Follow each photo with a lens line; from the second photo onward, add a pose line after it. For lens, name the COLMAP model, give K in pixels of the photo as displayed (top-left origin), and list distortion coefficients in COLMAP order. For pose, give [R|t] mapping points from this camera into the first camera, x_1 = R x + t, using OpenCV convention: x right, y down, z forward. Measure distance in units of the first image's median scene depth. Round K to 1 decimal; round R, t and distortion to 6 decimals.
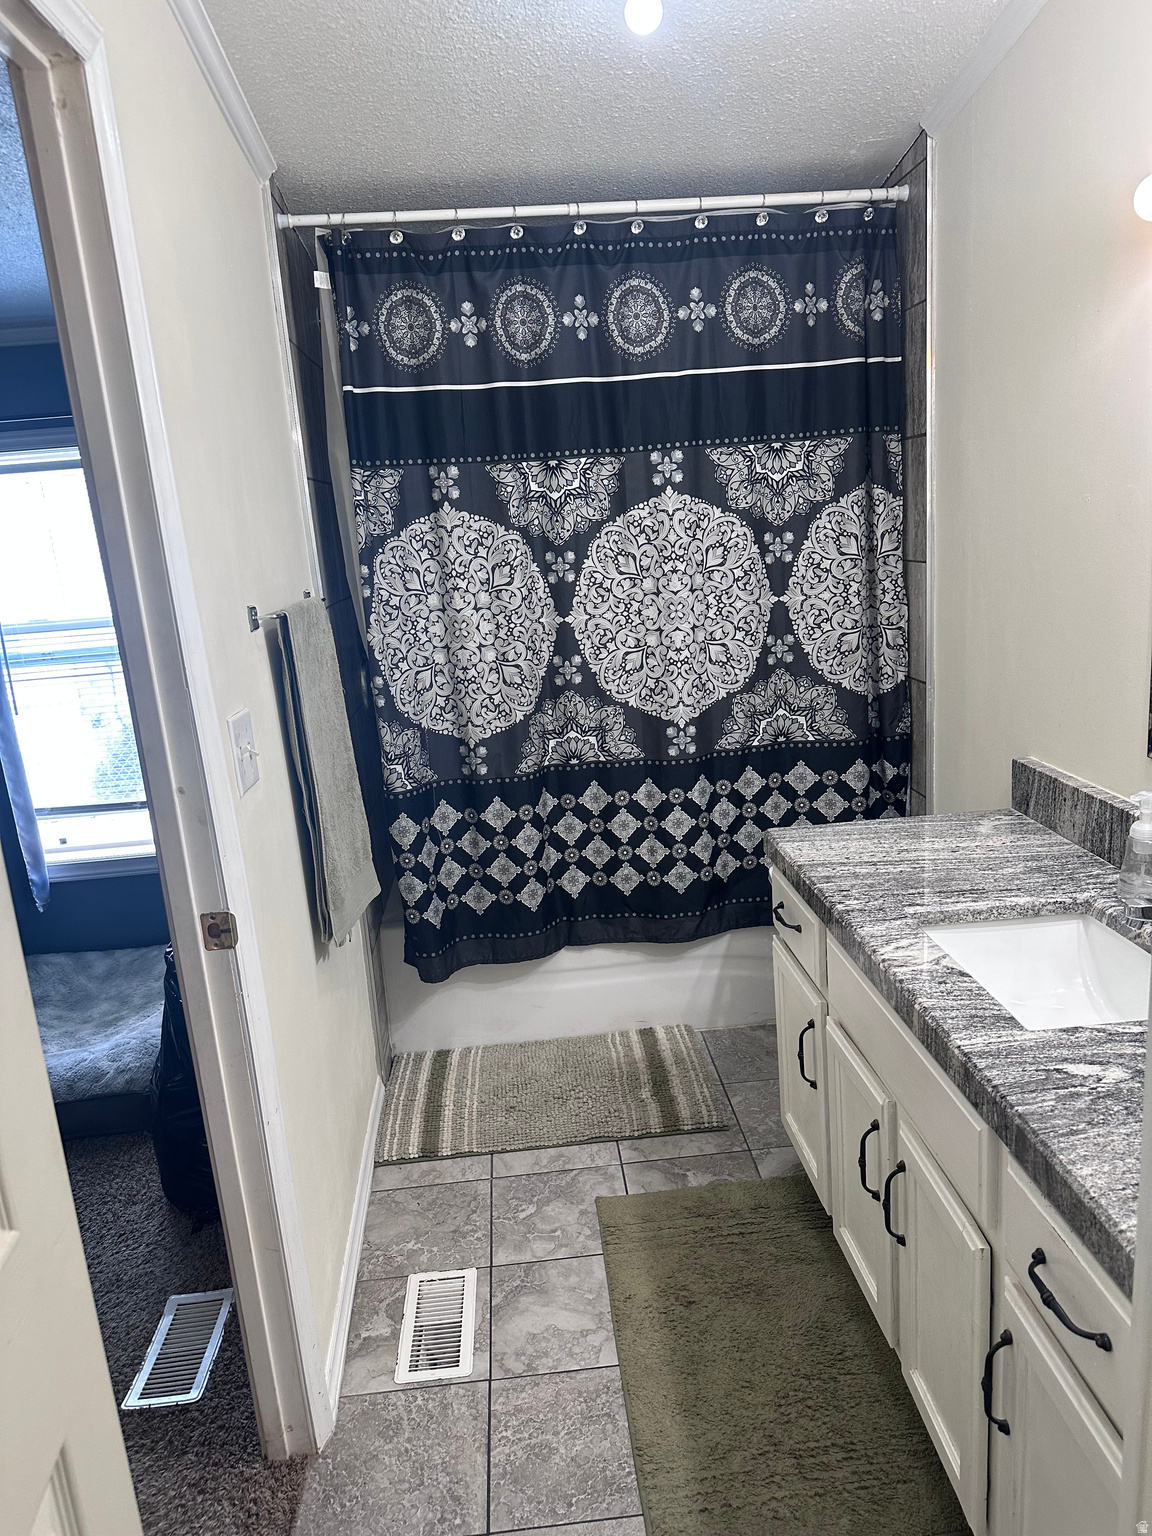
lens RADIAL K [[1076.3, 0, 579.5], [0, 1076.3, 782.2], [0, 0, 1]] dist [0.064698, -0.080936]
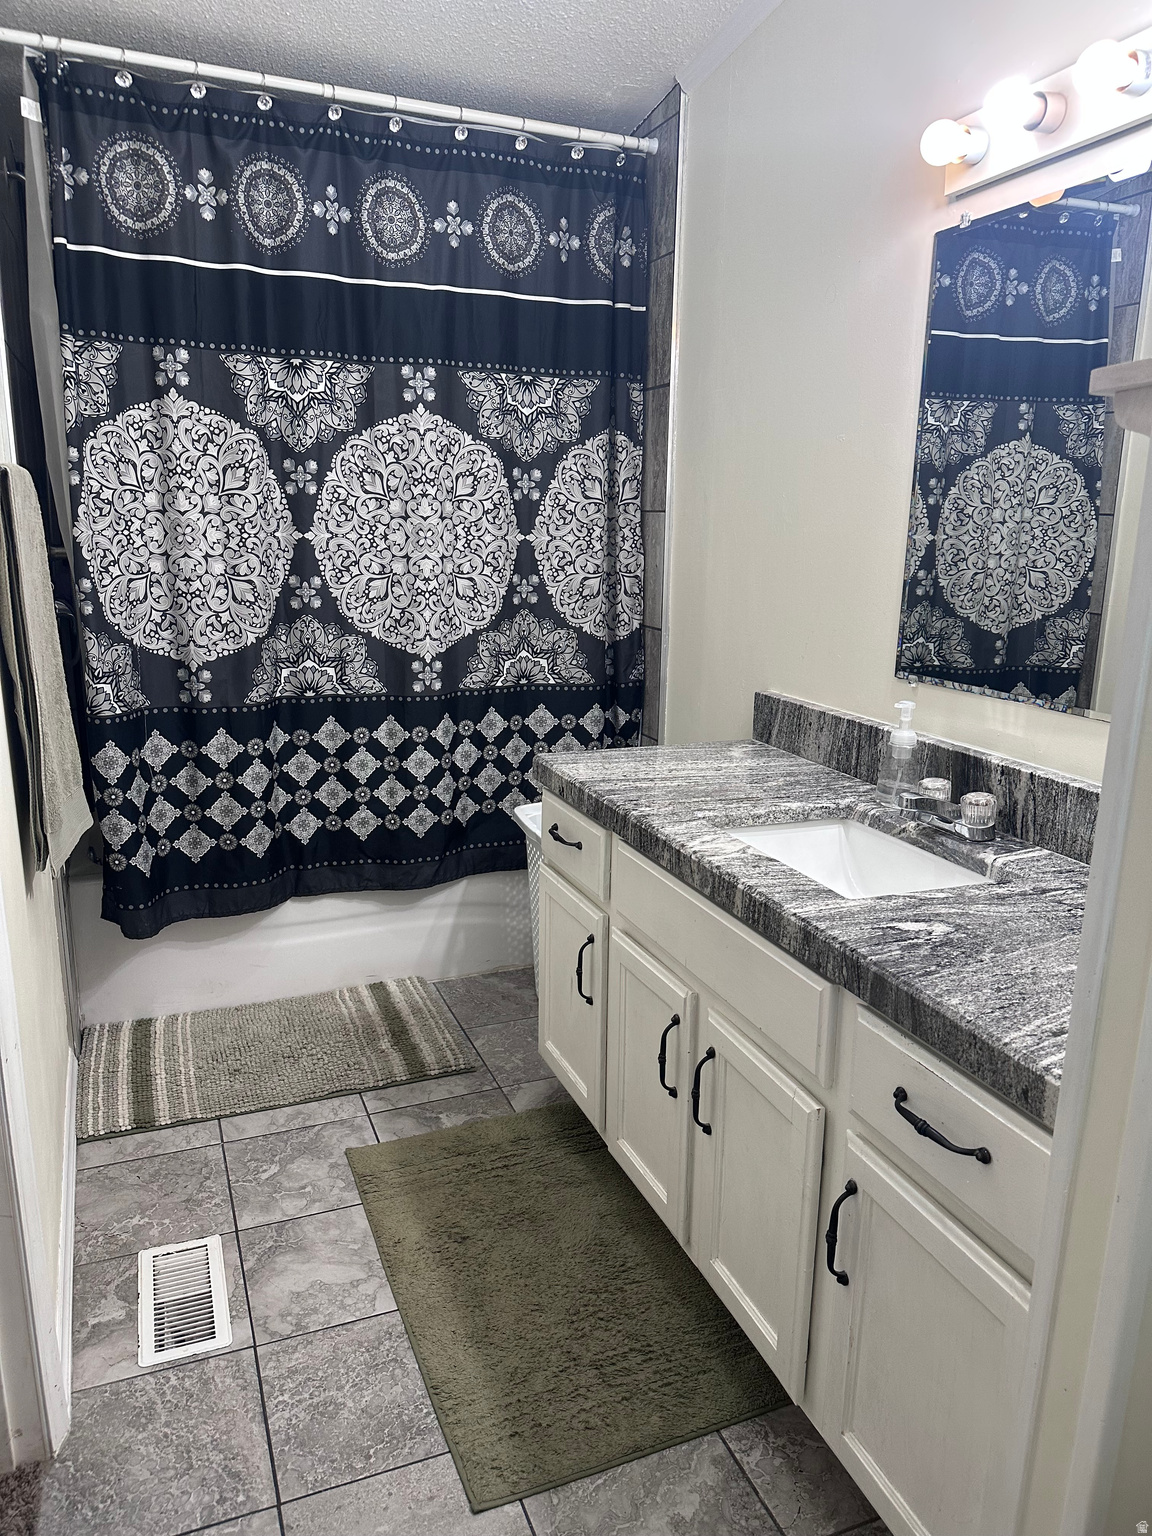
lens RADIAL K [[1076.3, 0, 571.1], [0, 1076.3, 779.1], [0, 0, 1]] dist [0.064698, -0.080936]
pose [[0.949217, 0.013182, 0.314345, -0.091465], [-0.011194, 0.999904, -0.008128, 0.065887], [-0.314423, 0.004197, 0.949274, 0.051310]]
